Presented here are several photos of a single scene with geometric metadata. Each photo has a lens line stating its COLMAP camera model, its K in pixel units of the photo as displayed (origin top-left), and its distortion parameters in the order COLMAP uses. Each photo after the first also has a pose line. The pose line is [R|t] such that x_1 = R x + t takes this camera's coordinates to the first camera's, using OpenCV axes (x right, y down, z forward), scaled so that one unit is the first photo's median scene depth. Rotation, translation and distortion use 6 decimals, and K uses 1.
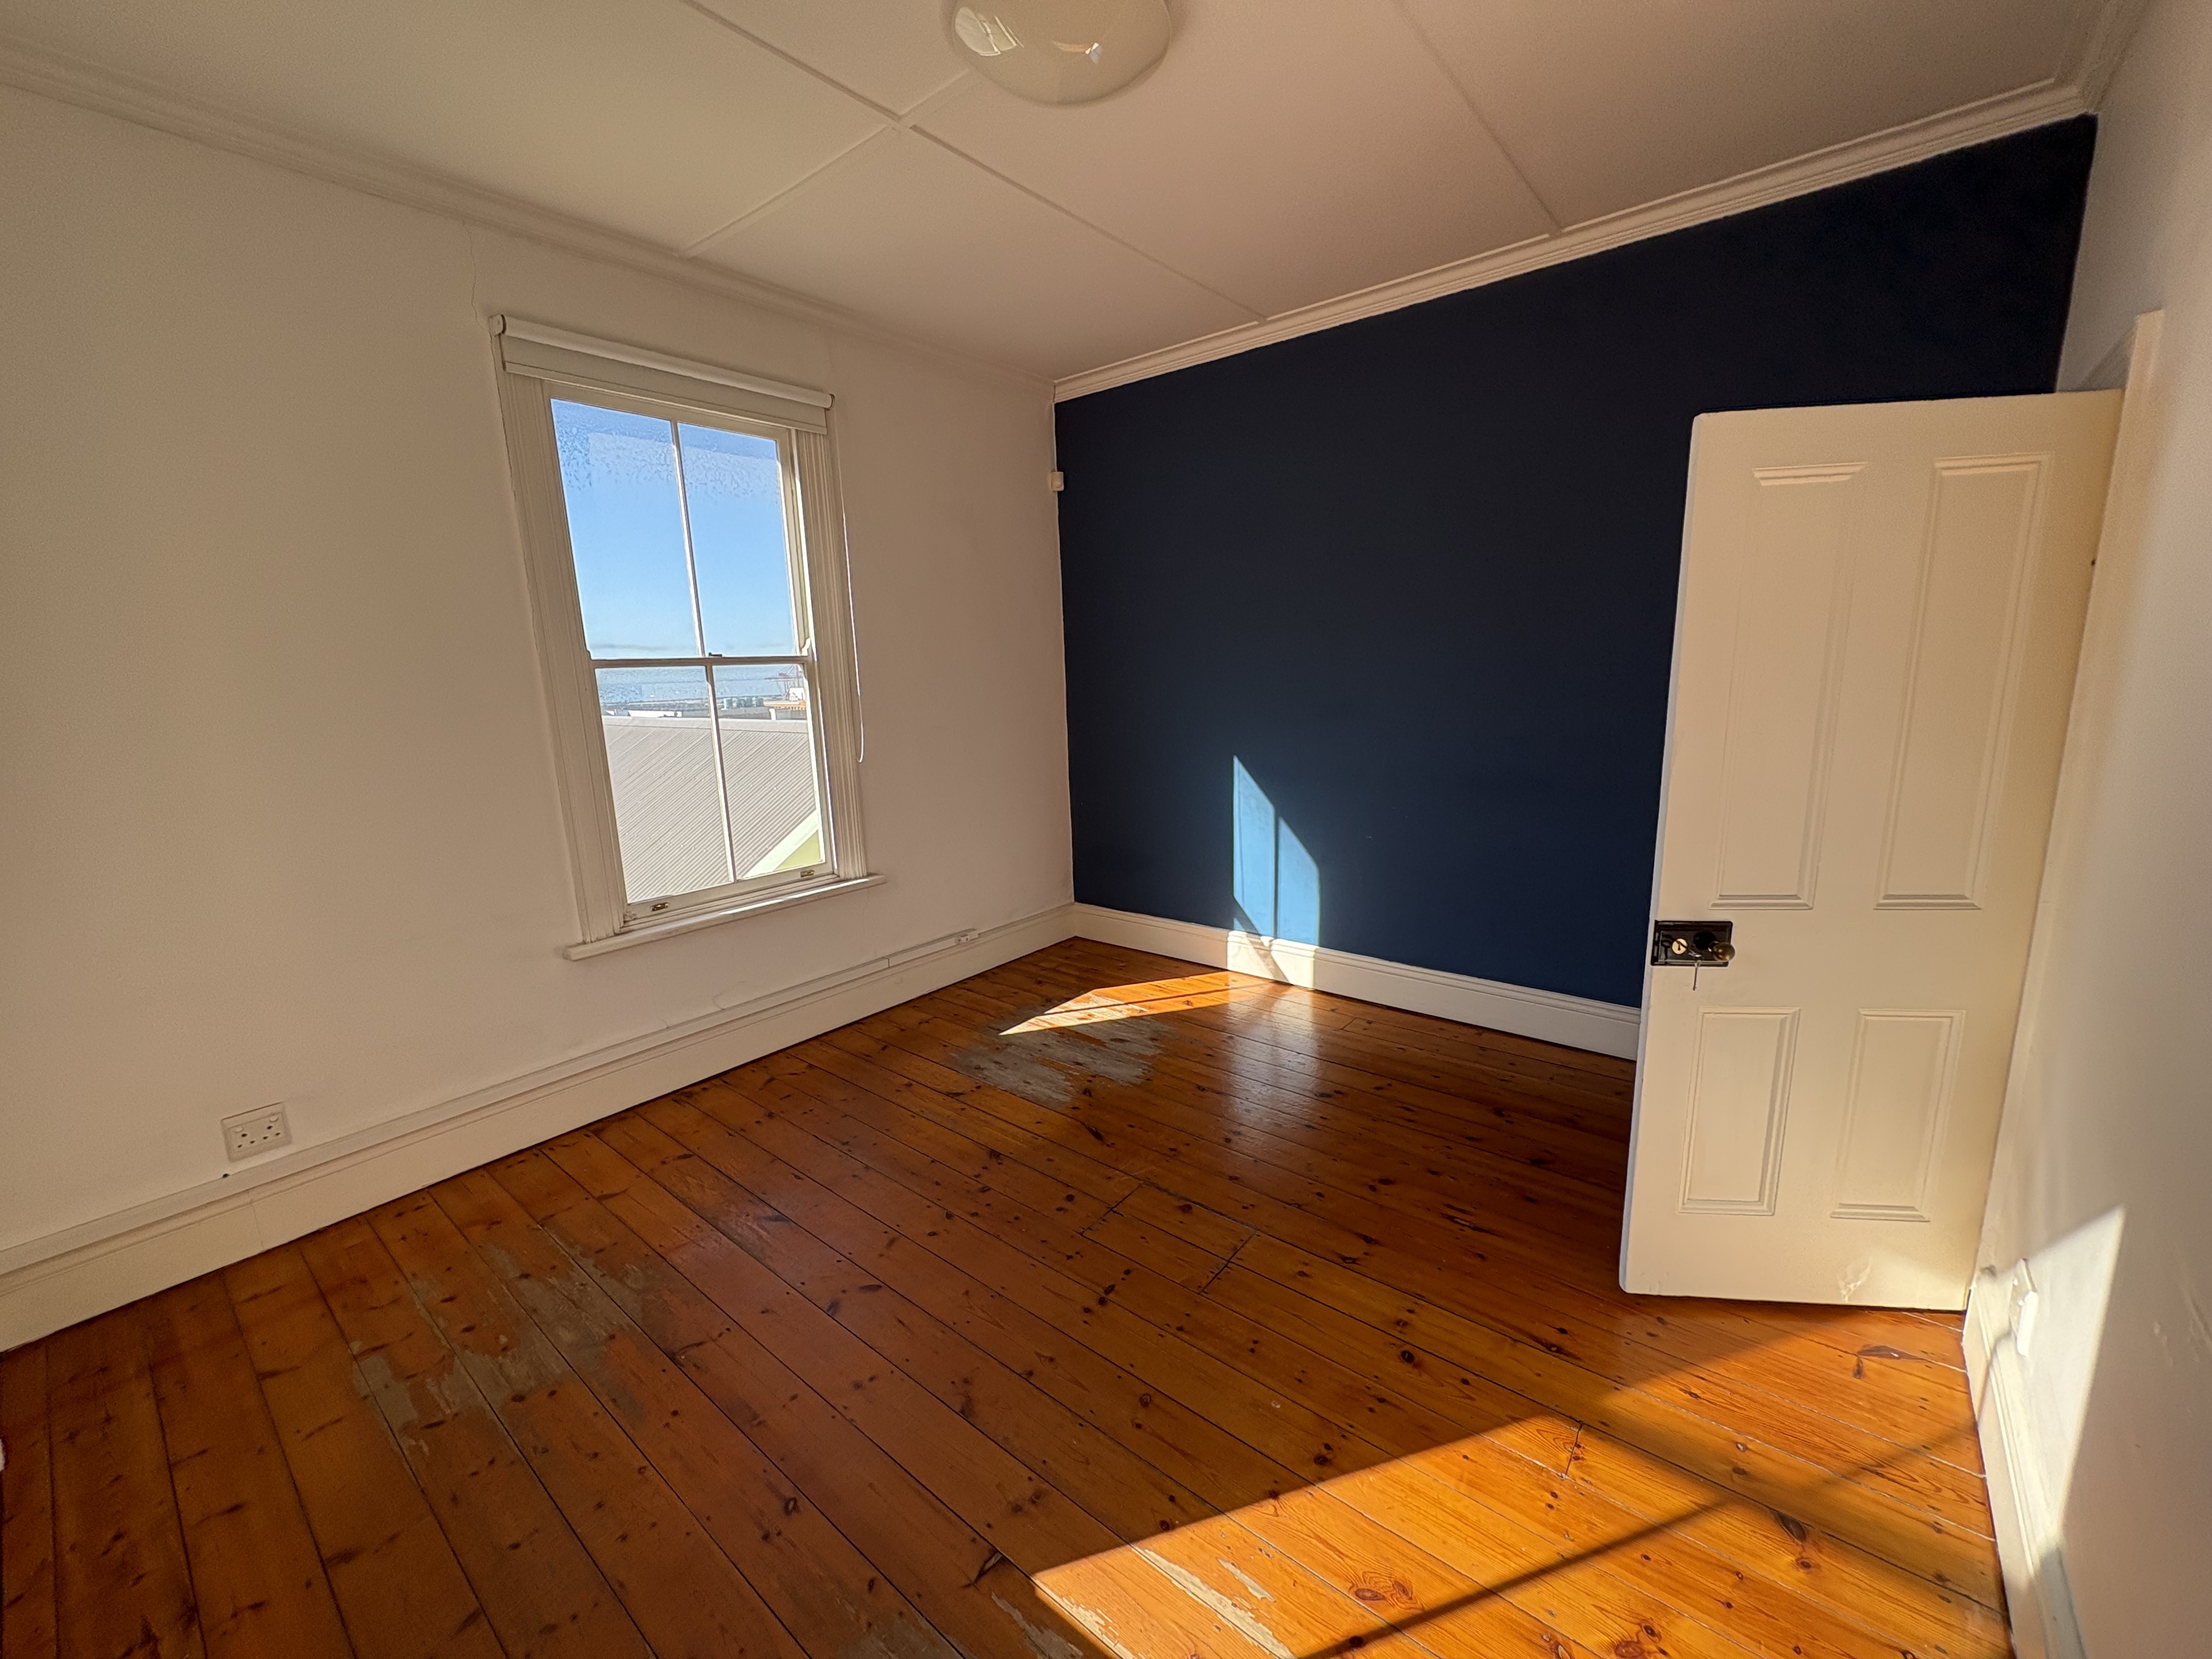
lens RADIAL K [[876.6, 0, 1108.7], [0, 876.6, 832.9], [0, 0, 1]] dist [-0.000826, -0.000010]
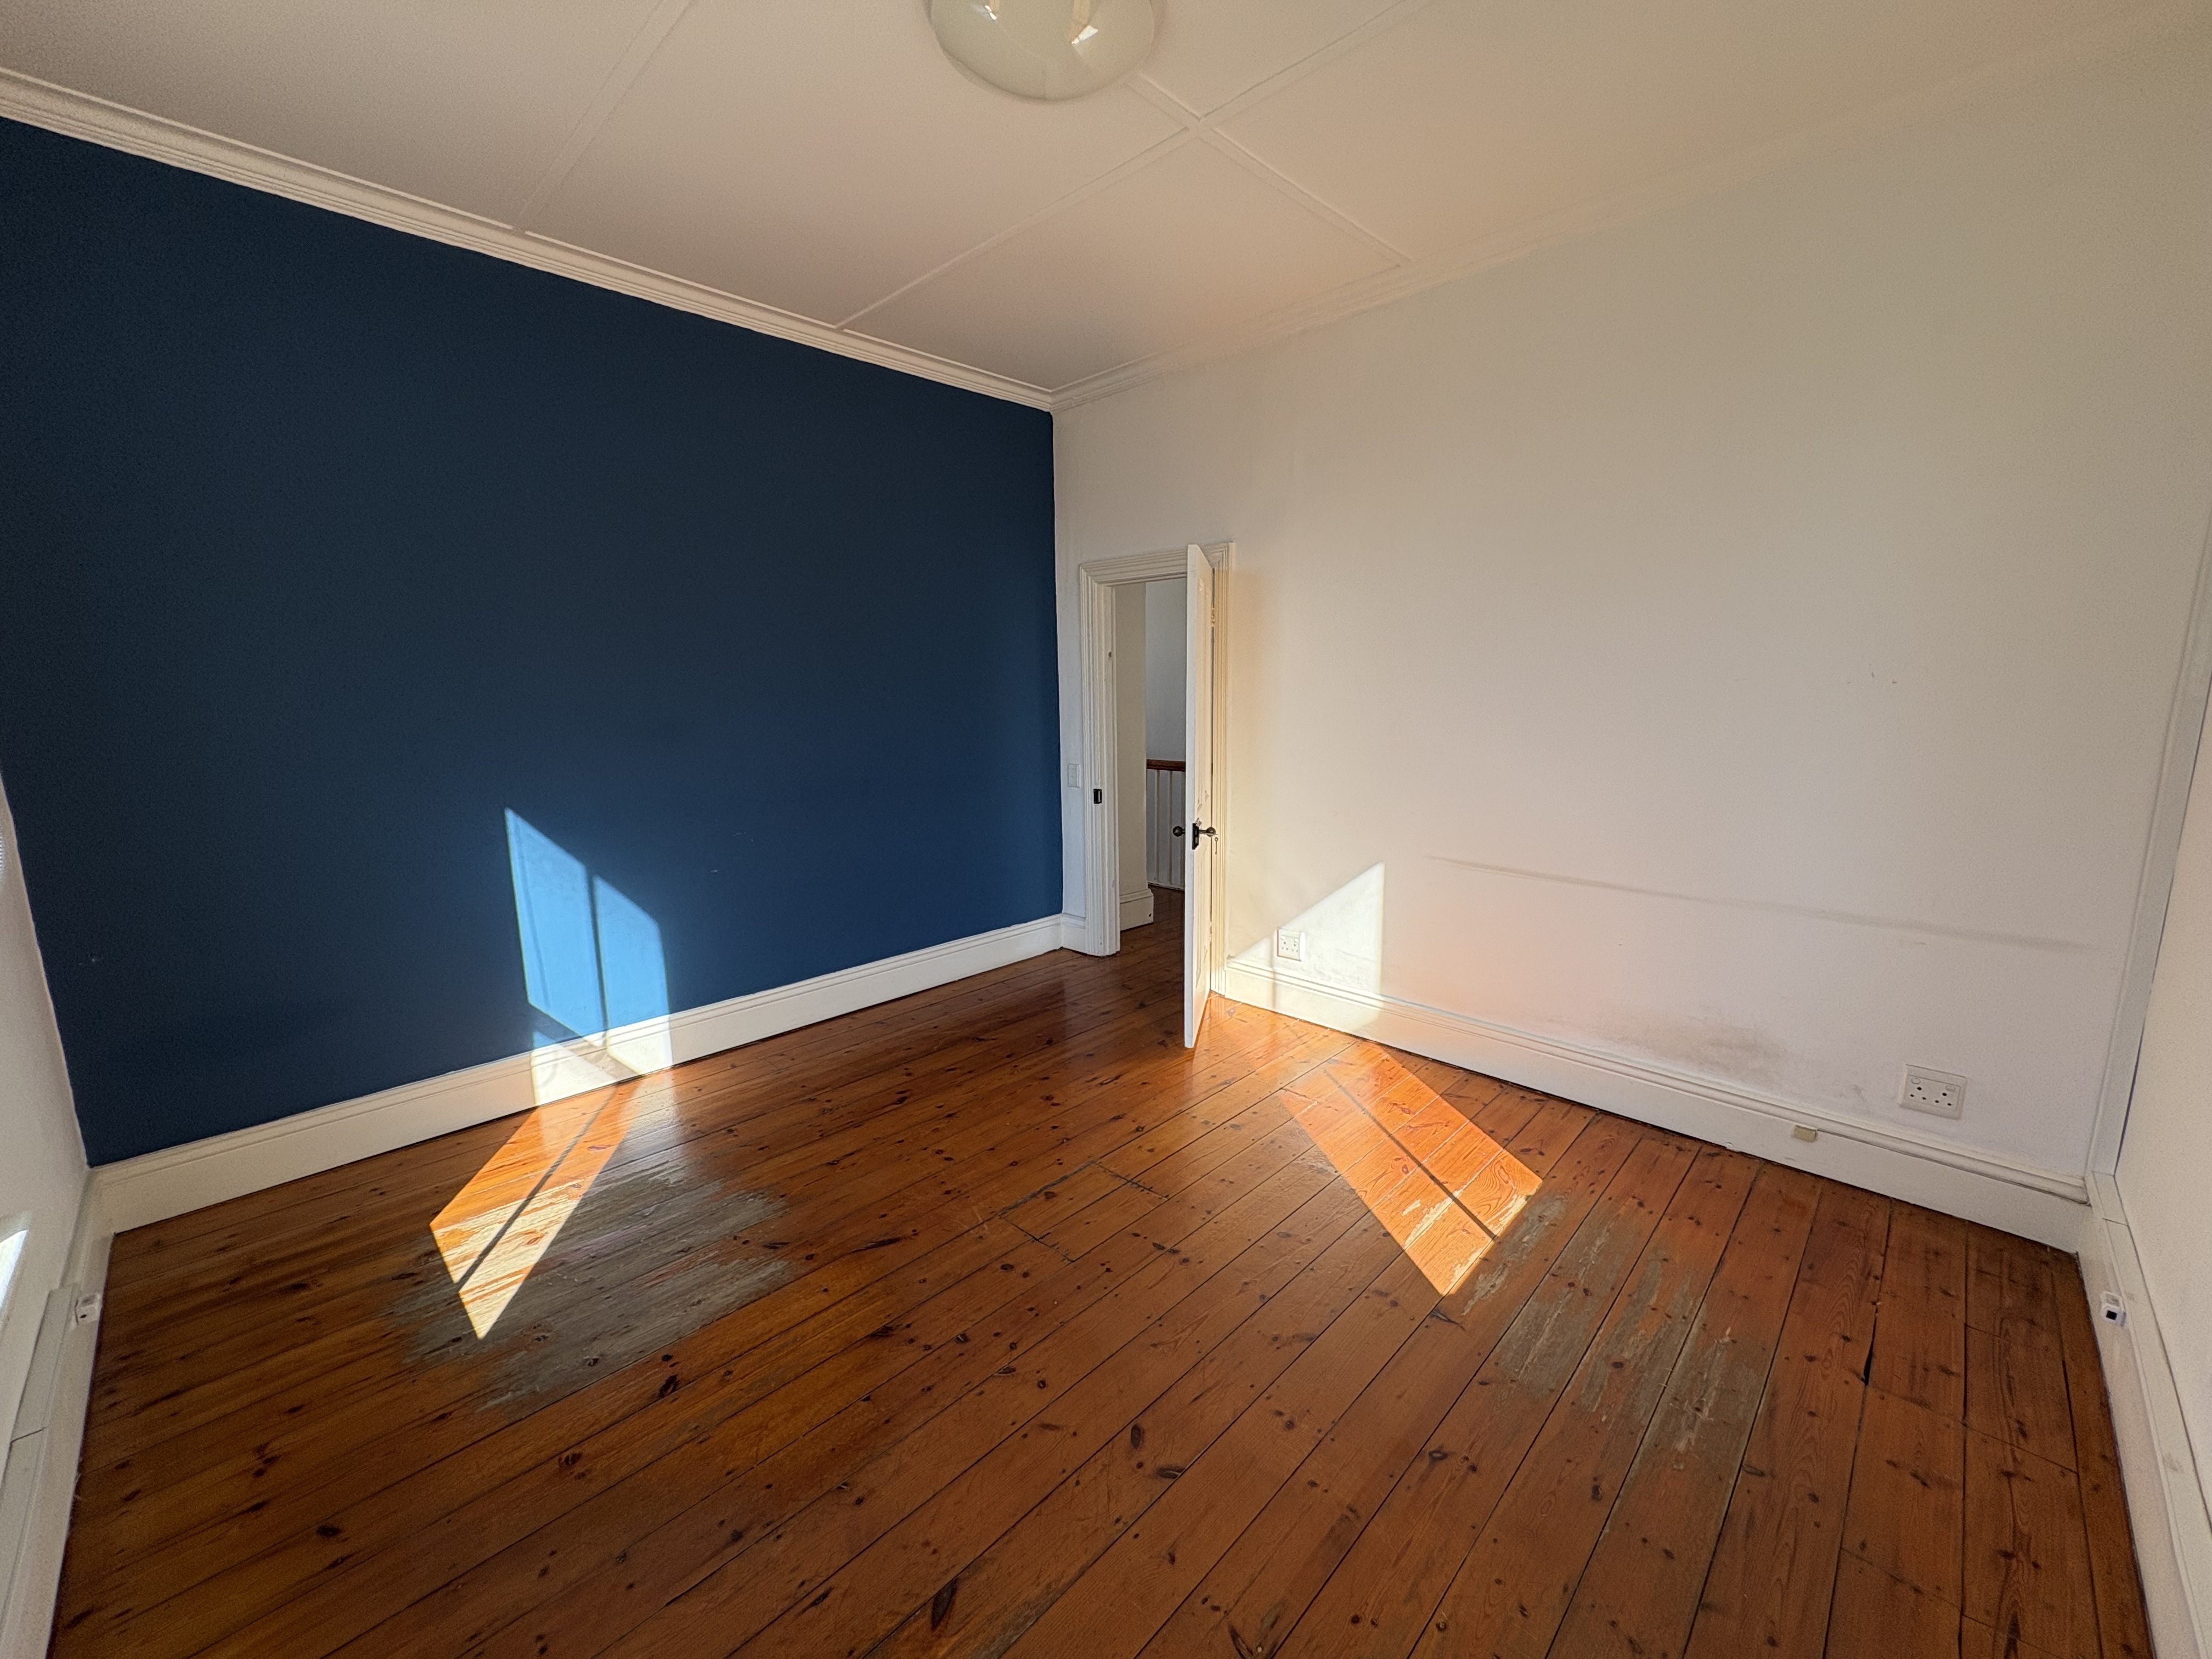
lens RADIAL K [[876.6, 0, 1105.9], [0, 876.6, 830.2], [0, 0, 1]] dist [-0.000826, -0.000010]
pose [[0.091816, -0.134319, 0.986675, -0.651506], [0.196235, 0.973871, 0.114315, -0.070566], [-0.976249, 0.183124, 0.115775, 0.557810]]
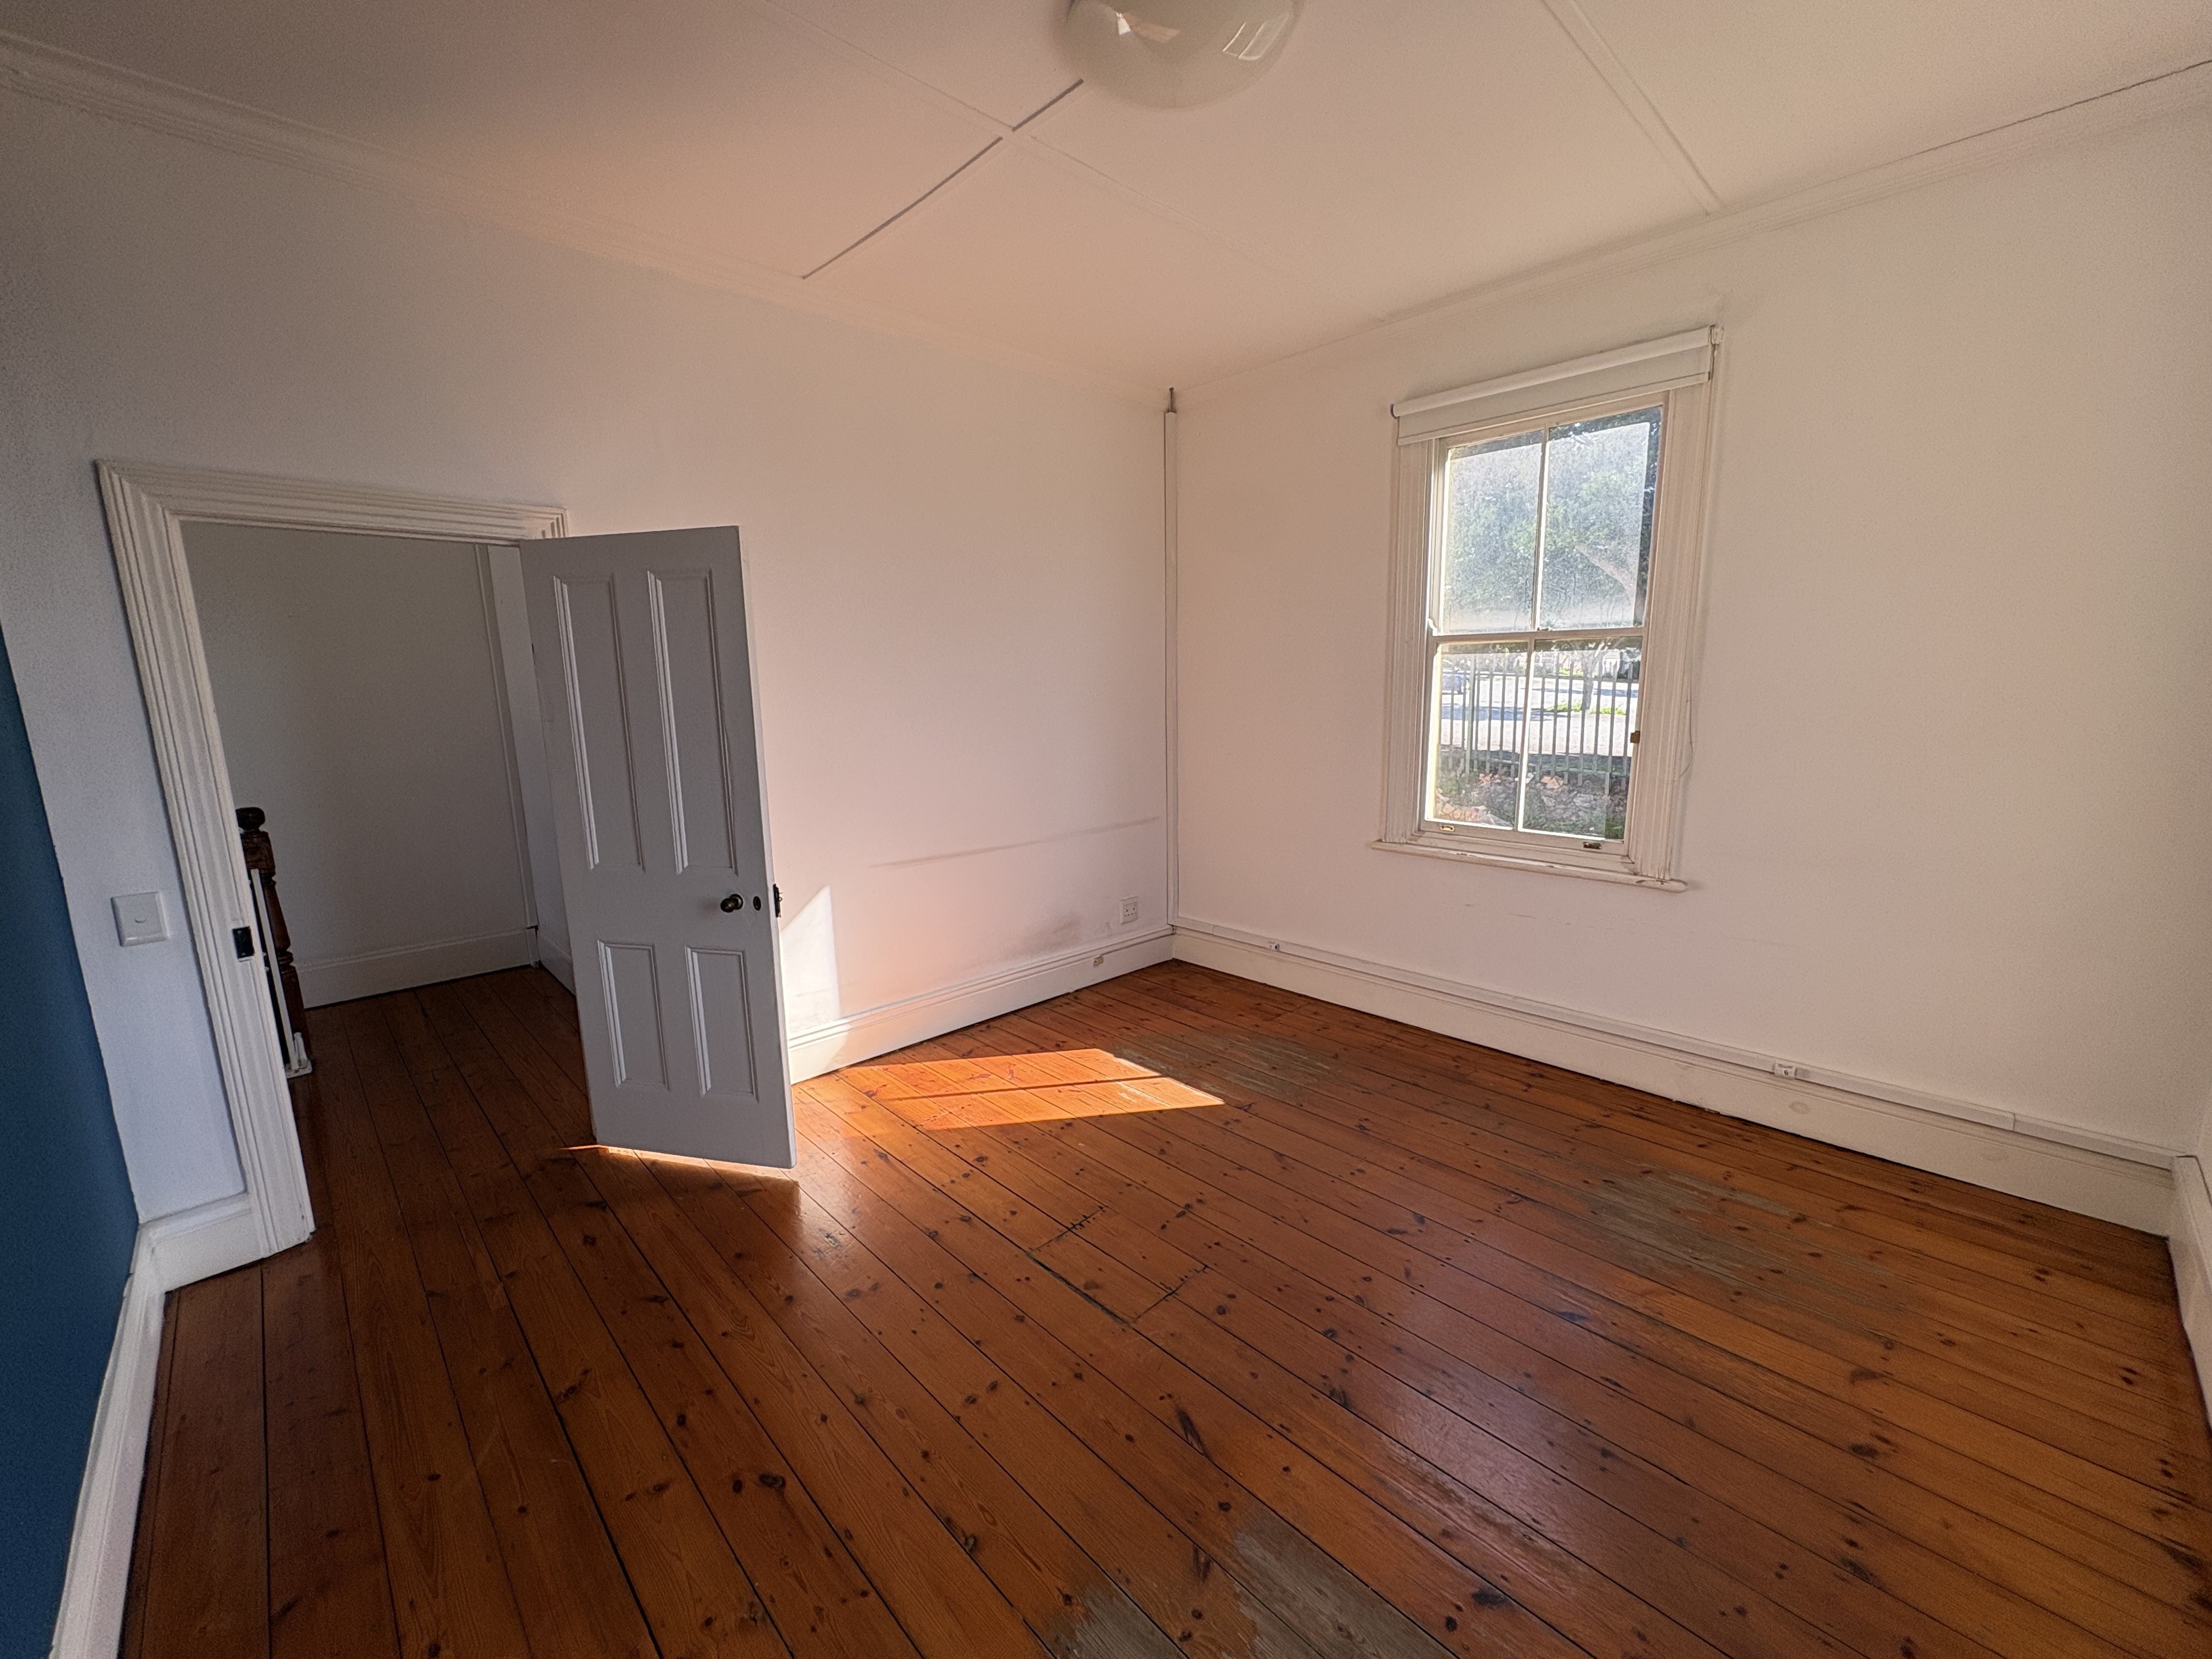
lens RADIAL K [[876.6, 0, 1103.4], [0, 876.6, 835.1], [0, 0, 1]] dist [-0.000826, -0.000010]
pose [[-0.990560, 0.026269, 0.134539, -0.043662], [0.072619, 0.932992, 0.352495, -0.242878], [-0.116264, 0.358938, -0.926092, 1.258804]]
